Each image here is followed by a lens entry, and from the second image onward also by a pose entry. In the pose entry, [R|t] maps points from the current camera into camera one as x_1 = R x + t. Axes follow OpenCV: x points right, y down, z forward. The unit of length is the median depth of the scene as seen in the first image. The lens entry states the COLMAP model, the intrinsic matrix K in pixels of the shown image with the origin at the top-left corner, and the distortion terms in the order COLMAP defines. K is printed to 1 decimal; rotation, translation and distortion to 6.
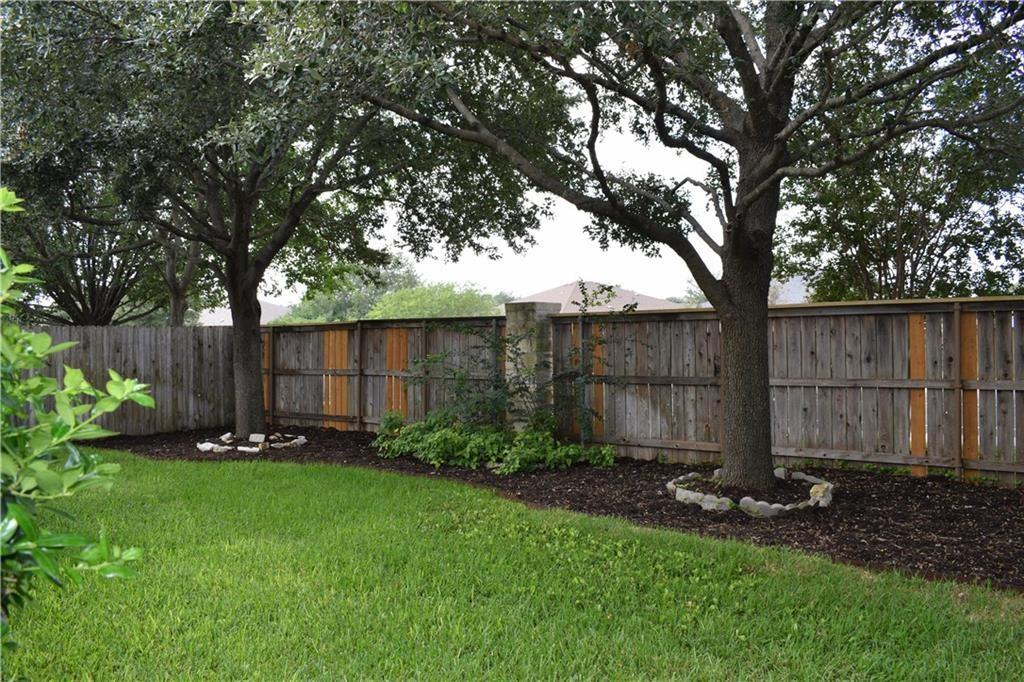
lens RADIAL K [[841.4, 0, 511.2], [0, 841.4, 341.3], [0, 0, 1]] dist [-0.087903, -0.012542]
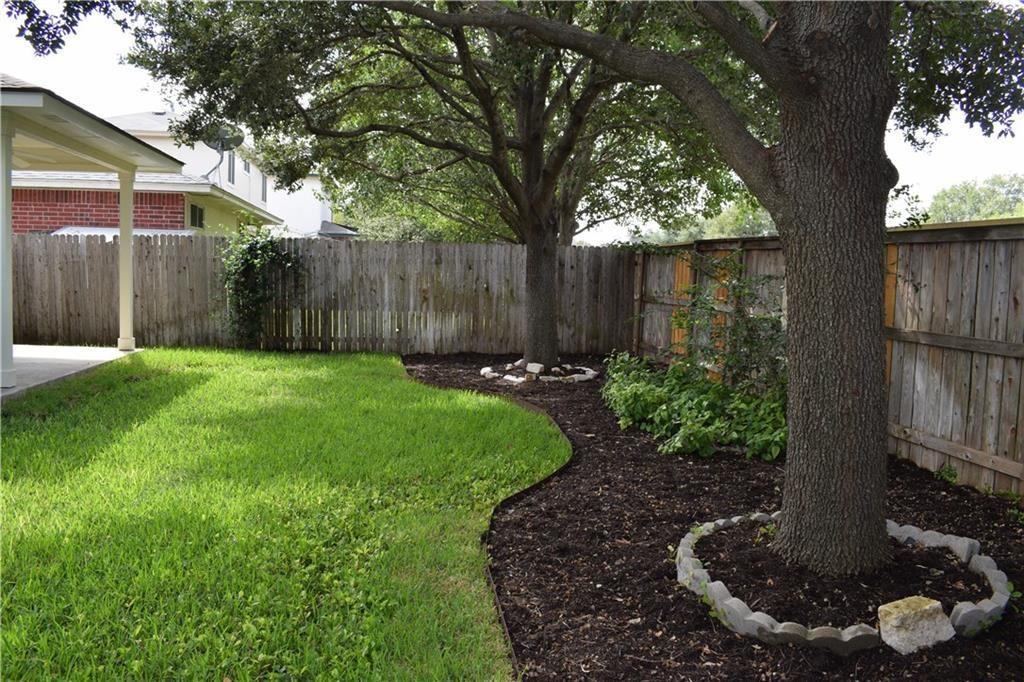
lens RADIAL K [[841.4, 0, 512.4], [0, 841.4, 341.8], [0, 0, 1]] dist [-0.087903, -0.012542]
pose [[0.735295, 0.088758, -0.671910, 0.335081], [-0.031588, 0.994798, 0.096844, 0.000282], [0.677011, -0.049985, 0.734274, 0.366194]]
